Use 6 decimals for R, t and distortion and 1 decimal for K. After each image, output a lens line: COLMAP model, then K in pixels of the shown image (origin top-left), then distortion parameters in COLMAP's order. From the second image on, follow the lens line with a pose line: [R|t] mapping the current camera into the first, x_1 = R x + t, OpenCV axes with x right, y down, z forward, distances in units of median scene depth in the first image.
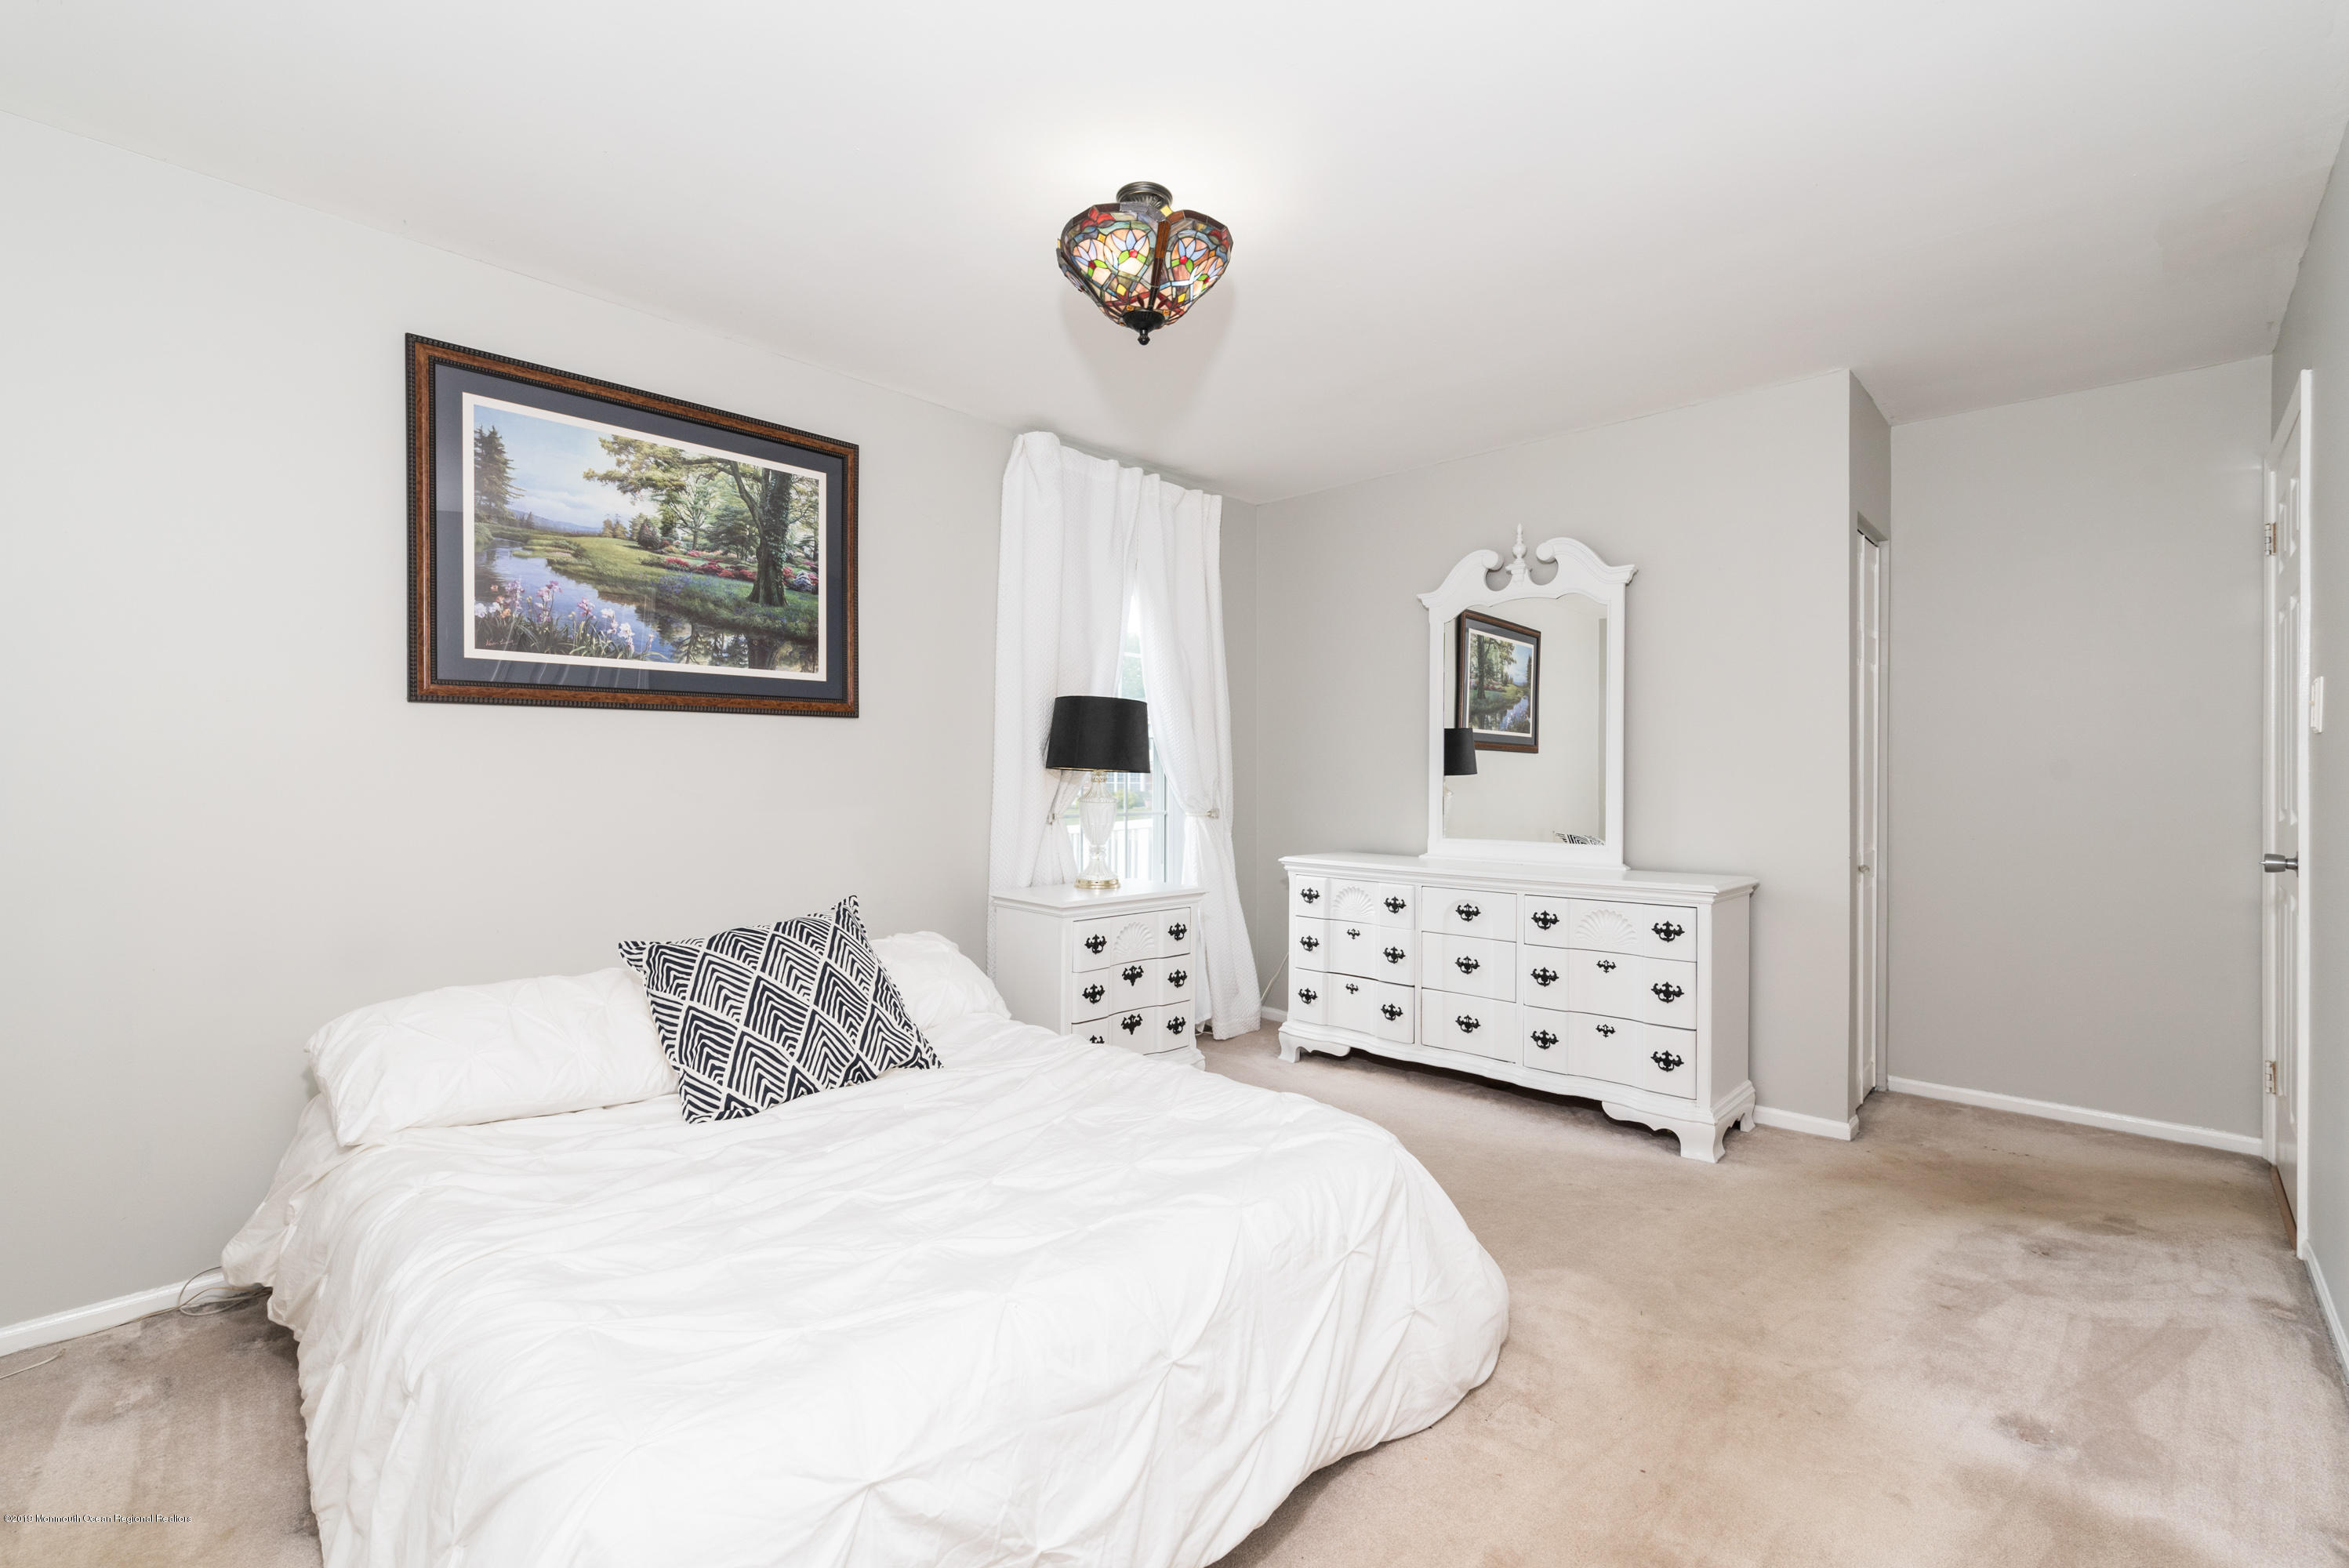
lens RADIAL K [[1029.3, 0, 1182.8], [0, 1029.3, 781.4], [0, 0, 1]] dist [0.000786, -0.000127]
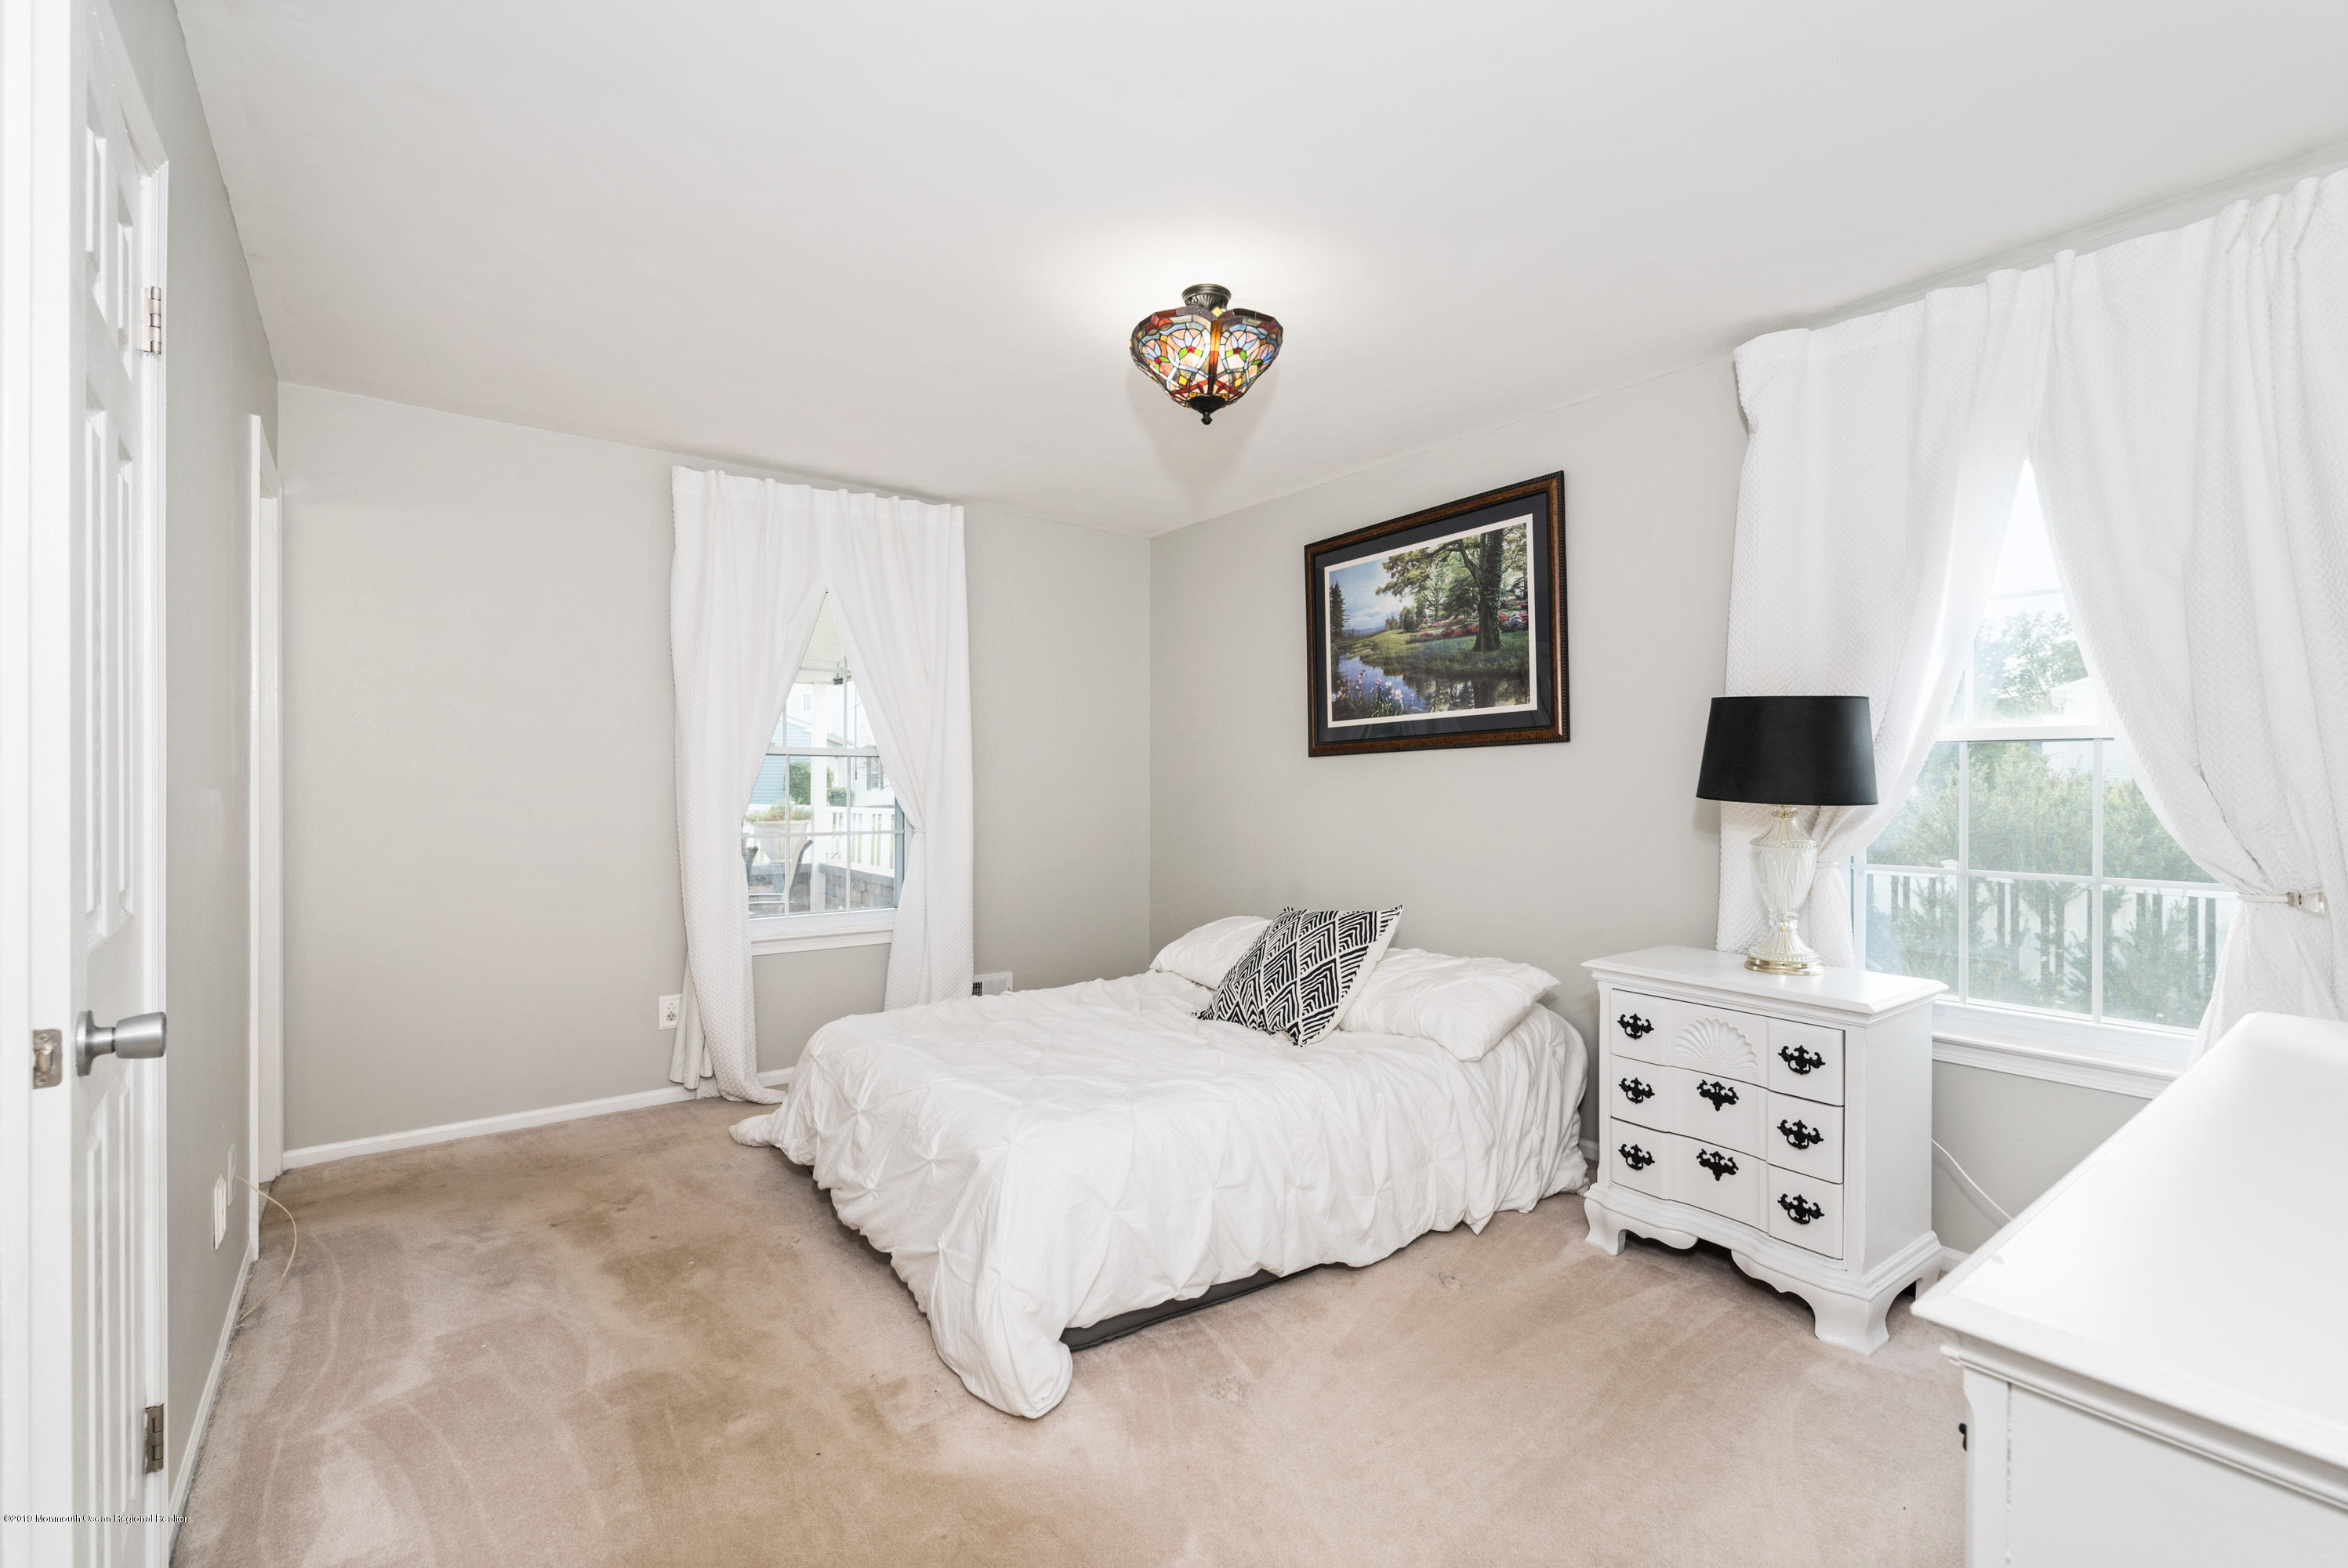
lens RADIAL K [[1028.9, 0, 1182.3], [0, 1028.9, 781.4], [0, 0, 1]] dist [0.000786, -0.000127]
pose [[-0.151129, -0.016181, -0.988382, 0.801174], [-0.000777, 0.999868, -0.016251, -0.007601], [0.988514, -0.001688, -0.151122, 0.862183]]
